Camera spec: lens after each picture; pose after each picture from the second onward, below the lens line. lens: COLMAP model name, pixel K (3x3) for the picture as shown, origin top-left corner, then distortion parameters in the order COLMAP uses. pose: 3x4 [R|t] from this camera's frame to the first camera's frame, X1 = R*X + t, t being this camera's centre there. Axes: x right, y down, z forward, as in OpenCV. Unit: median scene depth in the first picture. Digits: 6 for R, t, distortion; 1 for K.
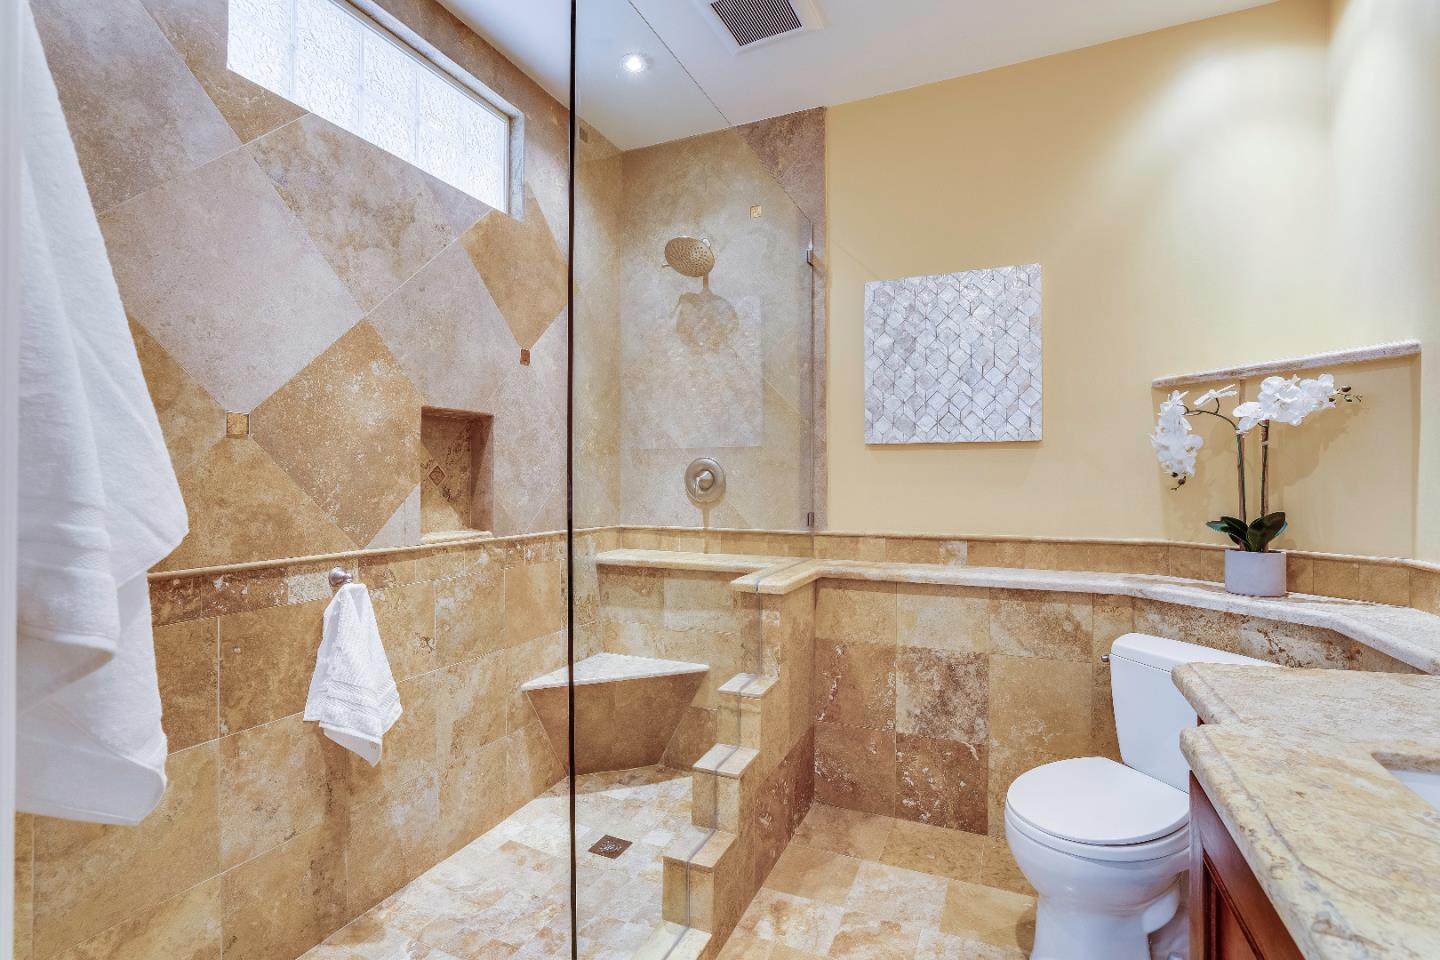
lens RADIAL K [[668.9, 0, 720.0], [0, 668.9, 480.0], [0, 0, 1]] dist [-0.059631, 0.026170]
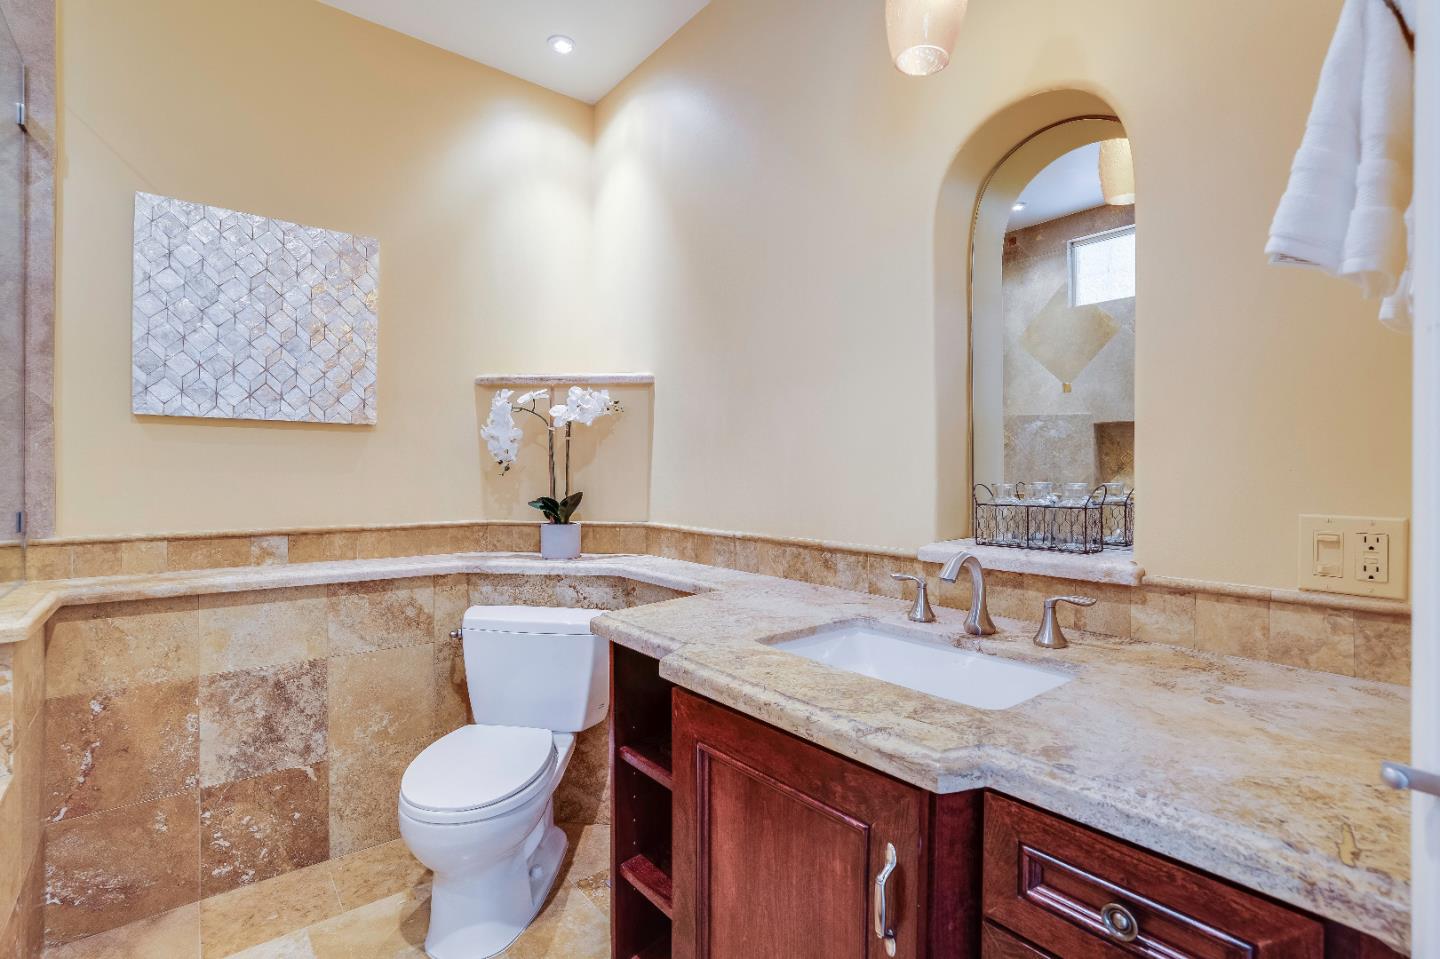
lens RADIAL K [[668.9, 0, 720.0], [0, 668.9, 479.5], [0, 0, 1]] dist [-0.059631, 0.026170]
pose [[0.432451, -0.006175, 0.901636, -0.162543], [-0.007275, 0.999920, 0.010337, 0.006572], [-0.901628, -0.011029, 0.432372, 0.132406]]
